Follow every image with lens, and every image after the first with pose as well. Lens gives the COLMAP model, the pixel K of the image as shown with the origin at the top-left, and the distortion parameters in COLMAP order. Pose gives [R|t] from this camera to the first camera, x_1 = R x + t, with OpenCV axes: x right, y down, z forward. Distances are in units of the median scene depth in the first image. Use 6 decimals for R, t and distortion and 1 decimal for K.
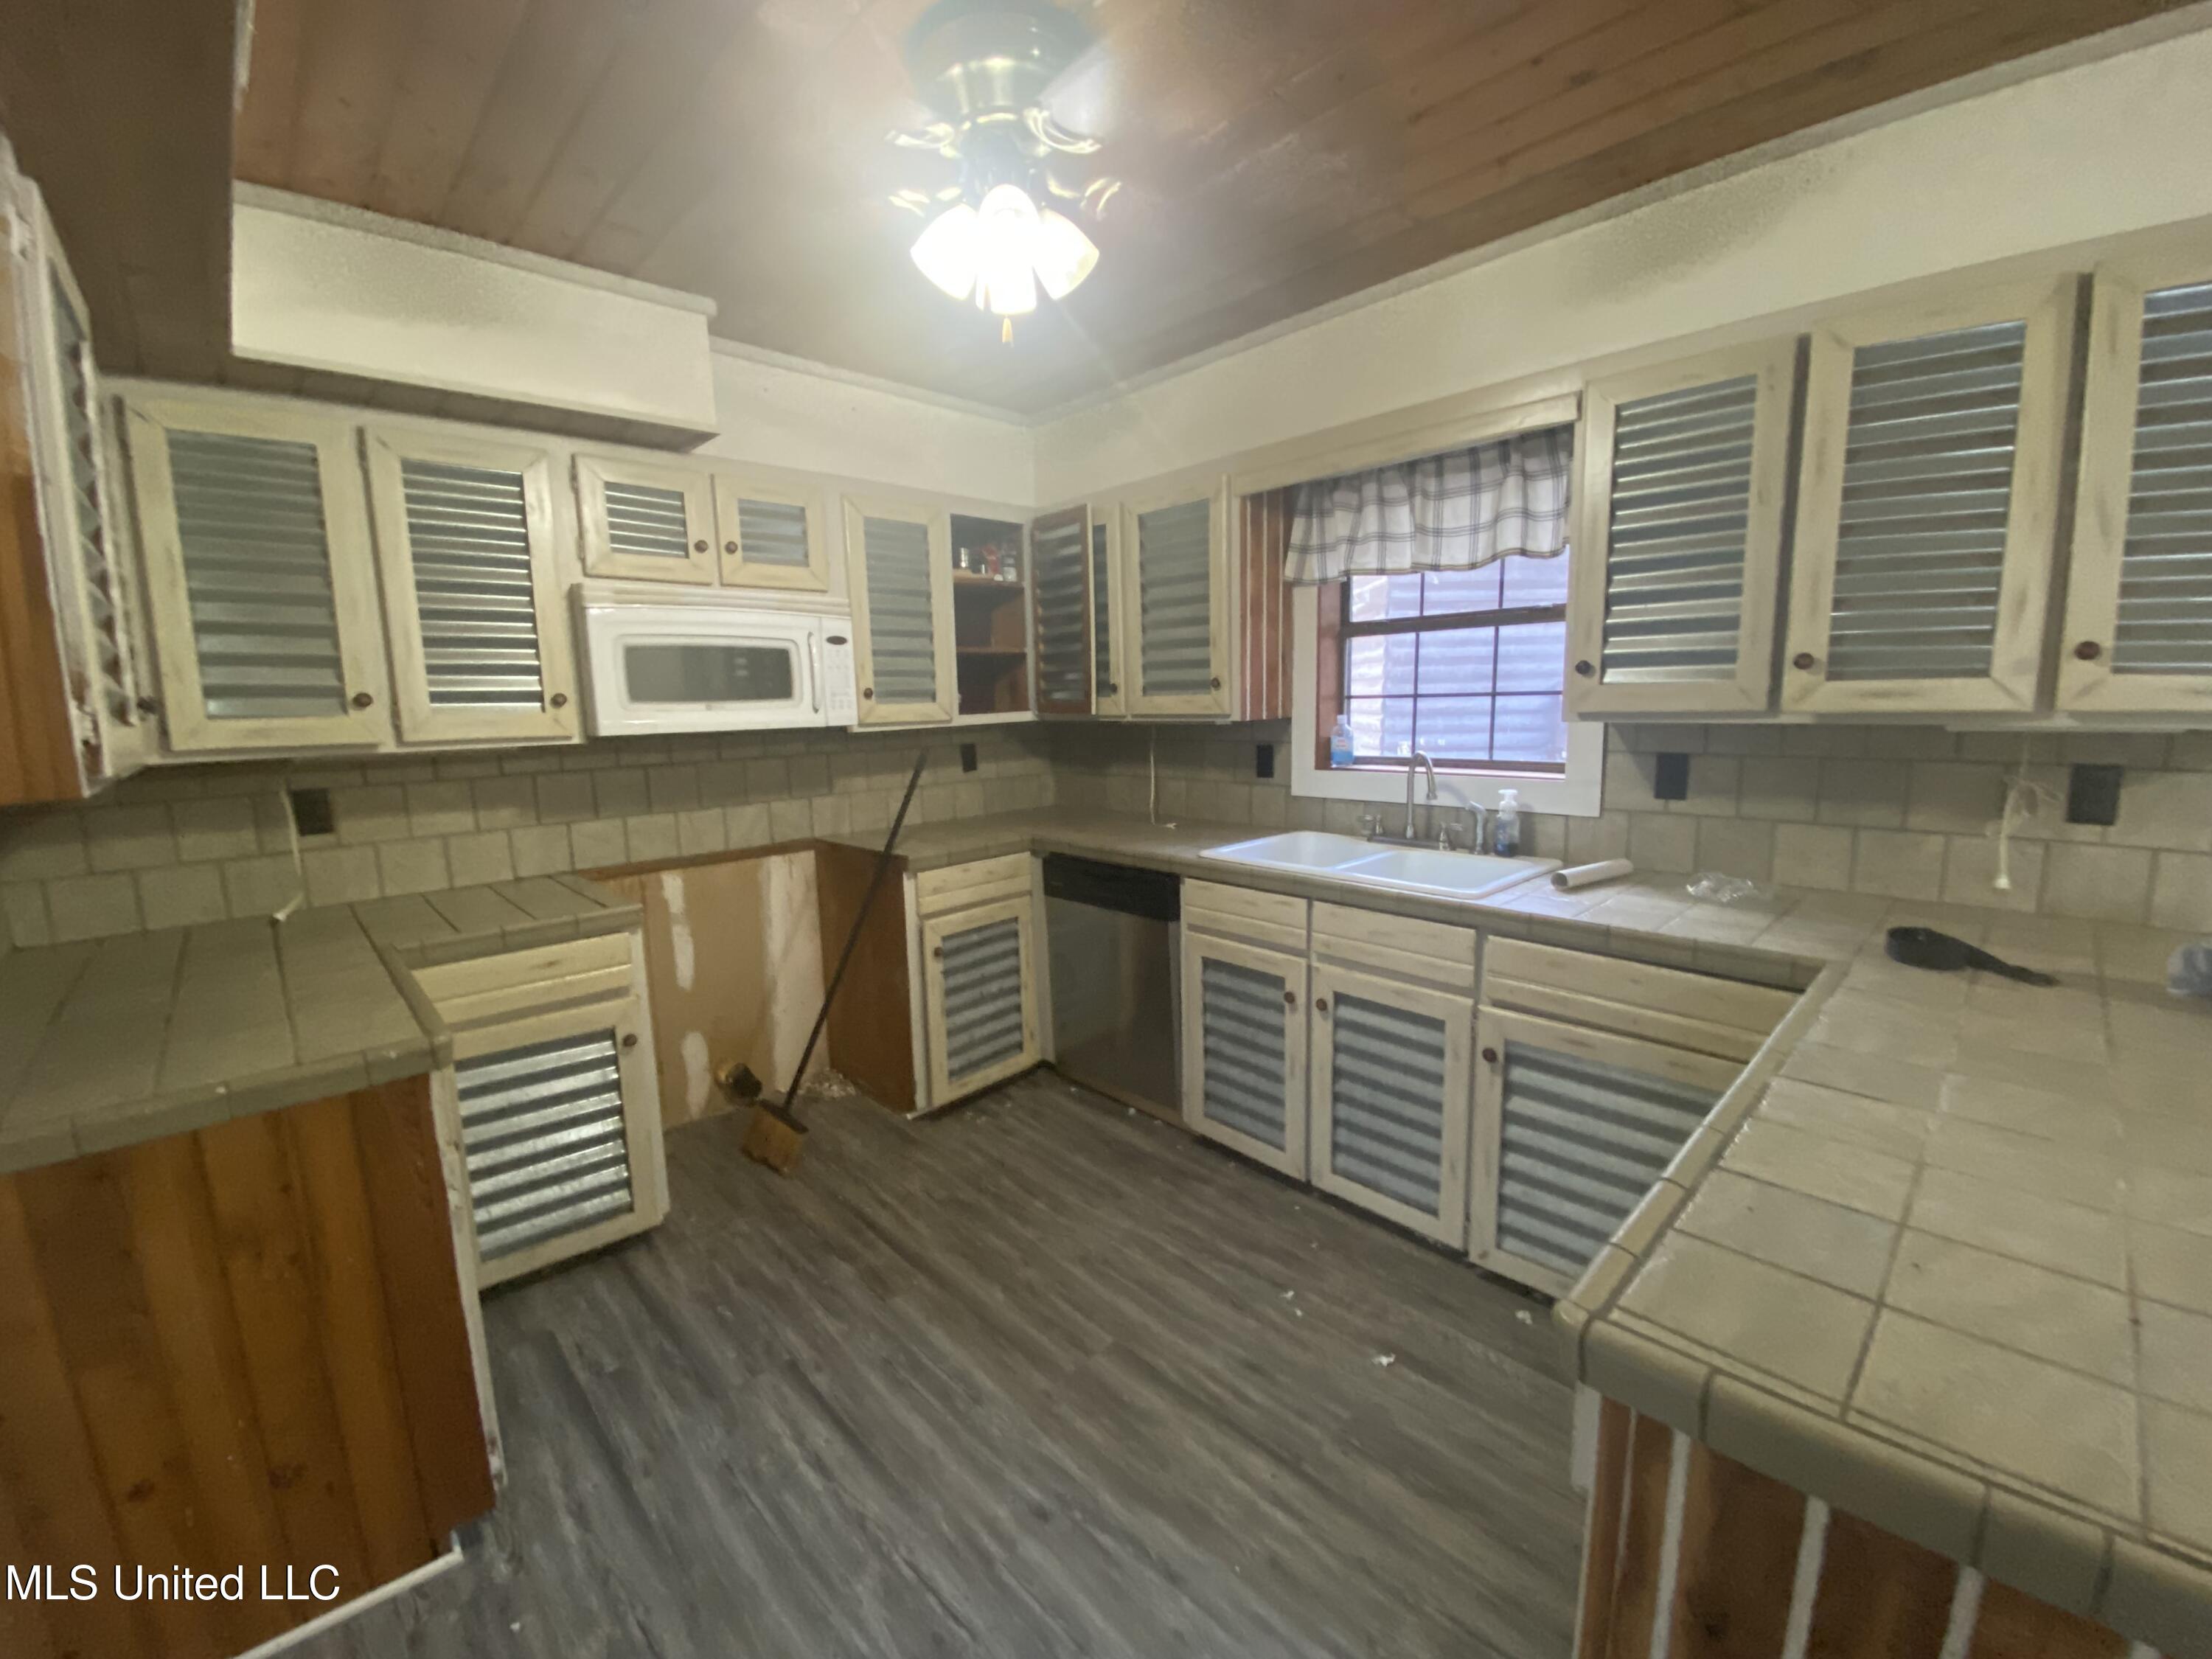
lens RADIAL K [[884.3, 0, 1124.8], [0, 884.3, 834.6], [0, 0, 1]] dist [-0.008894, -0.009326]
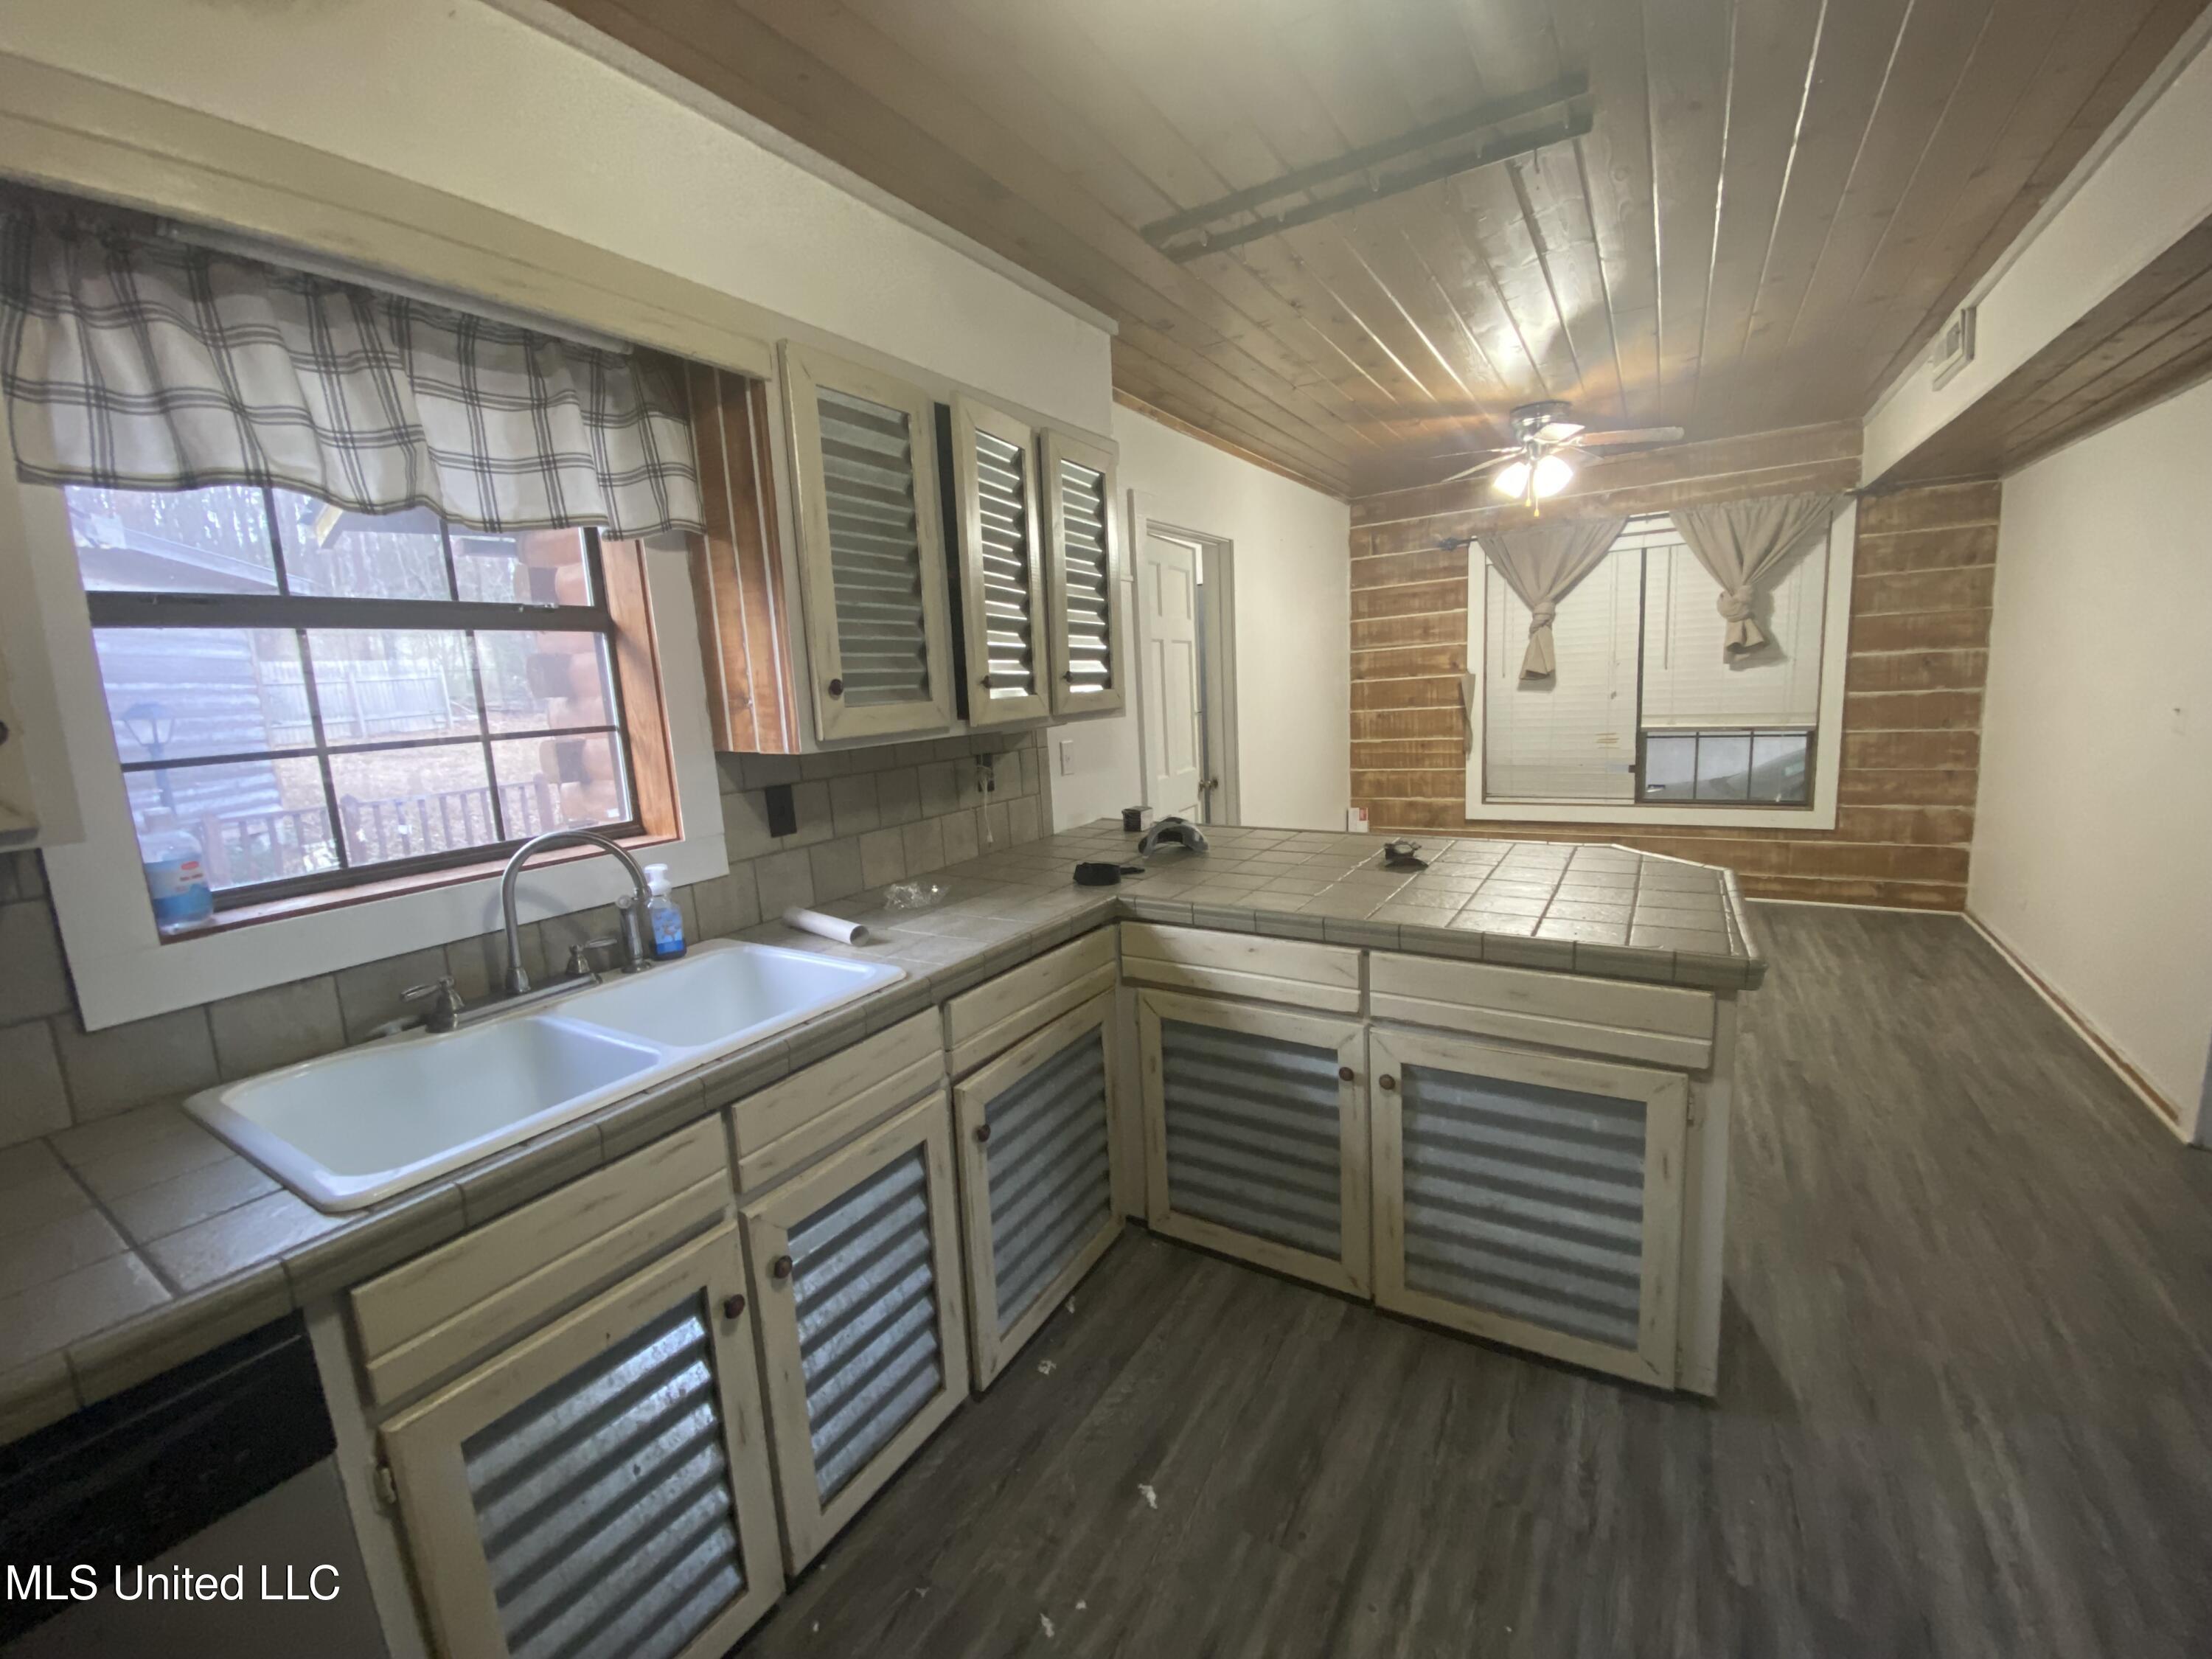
lens RADIAL K [[884.3, 0, 1098.0], [0, 884.3, 815.5], [0, 0, 1]] dist [-0.008894, -0.009326]
pose [[-0.250380, -0.103781, 0.962569, -0.393122], [0.206432, 0.965651, 0.157810, -0.154789], [-0.945883, 0.238218, -0.220356, 1.001992]]
